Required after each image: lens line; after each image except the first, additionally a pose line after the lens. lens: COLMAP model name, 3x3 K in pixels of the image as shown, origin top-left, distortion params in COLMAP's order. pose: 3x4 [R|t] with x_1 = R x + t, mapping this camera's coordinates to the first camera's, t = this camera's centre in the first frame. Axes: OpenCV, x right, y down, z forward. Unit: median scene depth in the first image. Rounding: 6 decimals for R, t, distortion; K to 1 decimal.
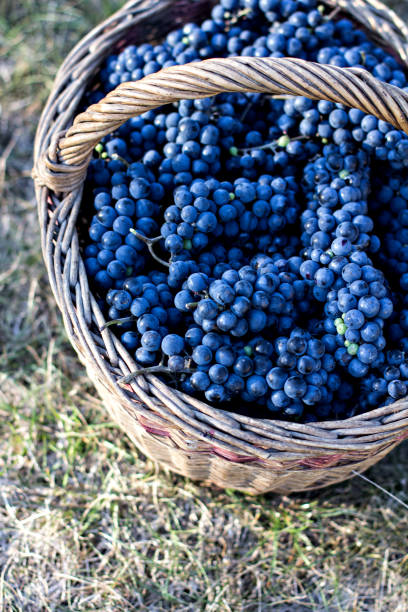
lens RADIAL K [[1445.2, 0, 204.2], [0, 1445.2, 308.2], [0, 0, 1]] dist [-0.080833, 0.000000]
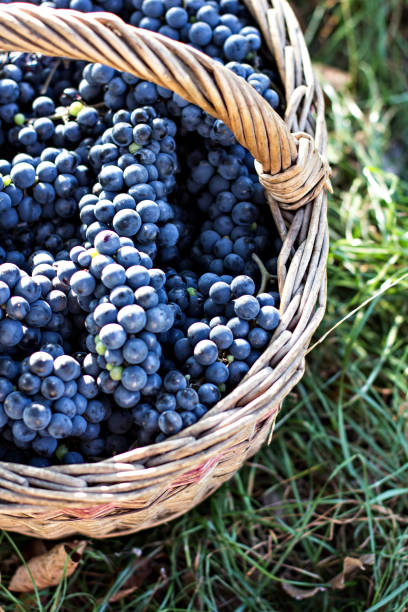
lens RADIAL K [[1445.2, 0, 208.2], [0, 1445.2, 306.2], [0, 0, 1]] dist [-0.080833, 0.000000]
pose [[0.990412, -0.001438, -0.138135, 0.261582], [0.005944, 0.999464, 0.032207, -0.032706], [0.138015, -0.032719, 0.989890, 0.223270]]
